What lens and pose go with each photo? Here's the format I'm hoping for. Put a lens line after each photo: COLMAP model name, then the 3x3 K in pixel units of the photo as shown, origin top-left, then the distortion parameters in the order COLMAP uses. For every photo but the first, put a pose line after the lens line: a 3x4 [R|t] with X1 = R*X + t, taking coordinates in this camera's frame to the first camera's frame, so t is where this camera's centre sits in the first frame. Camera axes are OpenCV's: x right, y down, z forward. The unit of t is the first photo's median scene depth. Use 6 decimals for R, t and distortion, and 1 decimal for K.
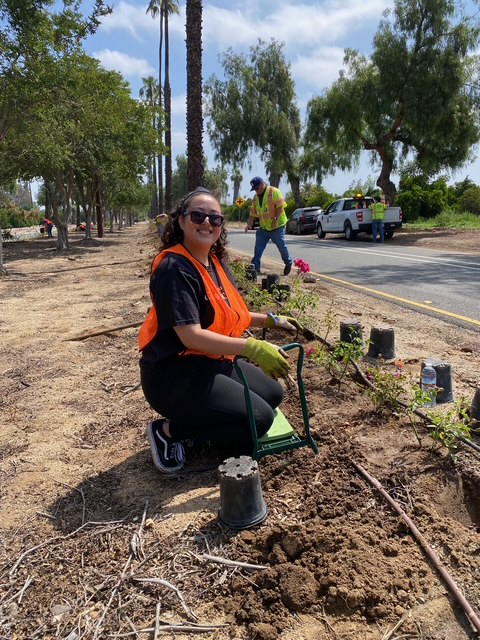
lens RADIAL K [[456.0, 0, 239.1], [0, 456.0, 330.0], [0, 0, 1]] dist [0.002710, -0.003857]
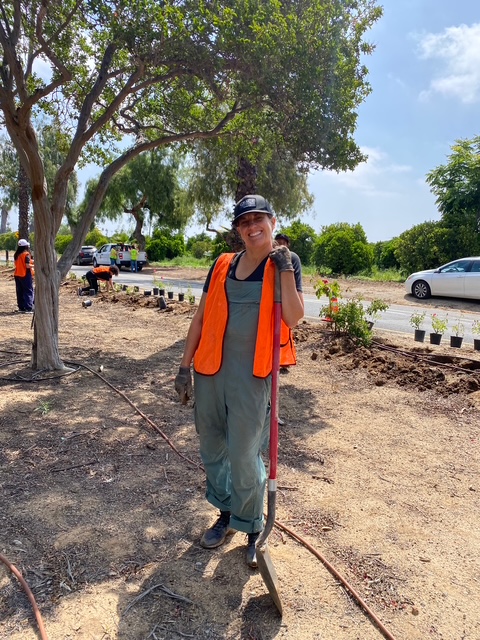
lens RADIAL K [[456.0, 0, 239.1], [0, 456.0, 330.0], [0, 0, 1]] dist [0.002710, -0.003857]
pose [[0.884960, -0.011851, 0.465515, -0.095962], [0.046299, 0.996962, -0.062634, 0.105124], [-0.463359, 0.076982, 0.882821, -0.475965]]
